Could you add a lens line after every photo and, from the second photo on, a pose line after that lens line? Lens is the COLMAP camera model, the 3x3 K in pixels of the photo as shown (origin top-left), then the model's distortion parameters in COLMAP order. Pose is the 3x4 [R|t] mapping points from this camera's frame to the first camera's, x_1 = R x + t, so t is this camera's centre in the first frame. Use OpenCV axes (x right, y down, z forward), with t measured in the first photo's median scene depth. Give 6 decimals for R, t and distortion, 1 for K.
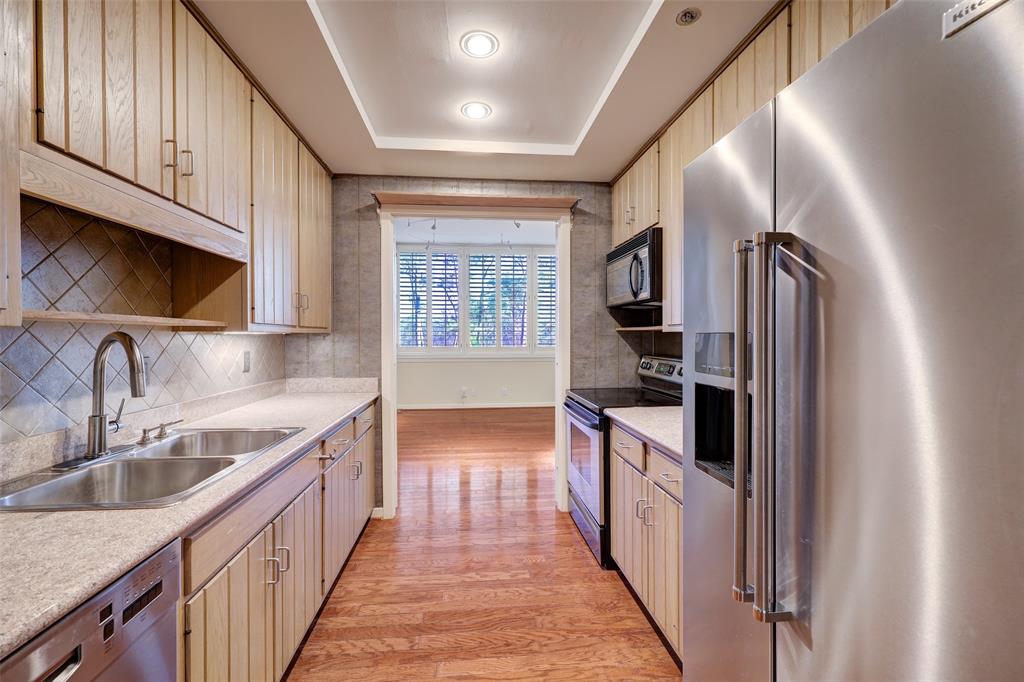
lens RADIAL K [[419.6, 0, 516.2], [0, 419.6, 338.0], [0, 0, 1]] dist [0.001160, 0.001056]
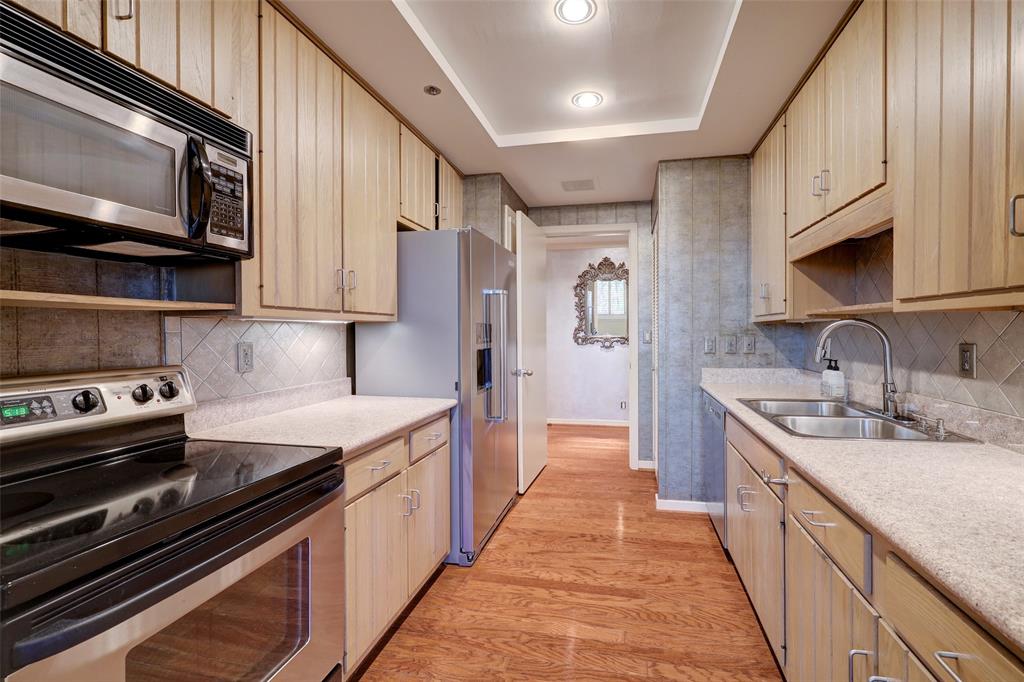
lens RADIAL K [[439.4, 0, 522.6], [0, 439.4, 337.6], [0, 0, 1]] dist [-0.001120, -0.000114]
pose [[-0.936013, 0.004384, 0.351938, -0.315597], [0.010697, 0.999815, 0.015996, 0.016878], [-0.351802, 0.018737, -0.935887, 1.951182]]
